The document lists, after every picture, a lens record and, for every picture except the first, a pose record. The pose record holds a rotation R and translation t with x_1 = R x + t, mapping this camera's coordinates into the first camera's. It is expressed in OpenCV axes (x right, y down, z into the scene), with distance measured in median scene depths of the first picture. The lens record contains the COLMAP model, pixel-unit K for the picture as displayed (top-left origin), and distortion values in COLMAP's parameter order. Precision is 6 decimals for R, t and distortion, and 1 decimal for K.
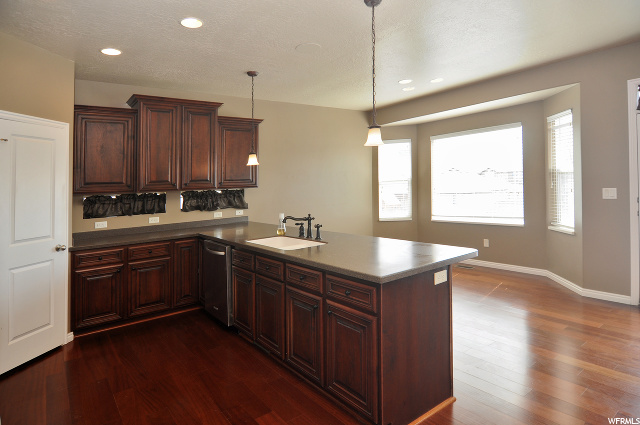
lens RADIAL K [[370.5, 0, 316.3], [0, 370.5, 185.2], [0, 0, 1]] dist [-0.030797, 0.003451]
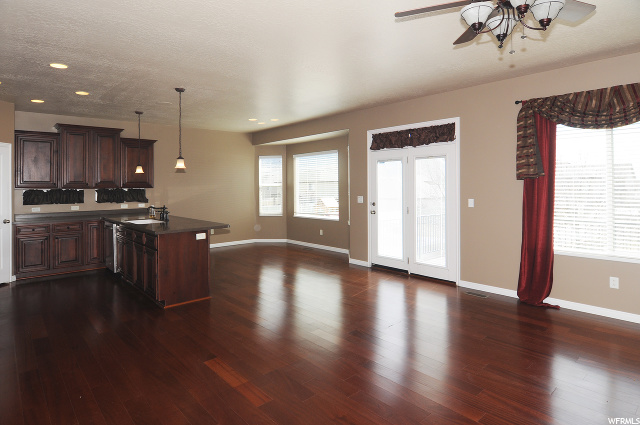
lens RADIAL K [[370.5, 0, 318.5], [0, 370.5, 210.8], [0, 0, 1]] dist [-0.030797, 0.003451]
pose [[0.996304, 0.031956, 0.079729, 0.386034], [-0.037034, 0.997323, 0.063044, -0.019449], [-0.077501, -0.065763, 0.994821, -0.493979]]
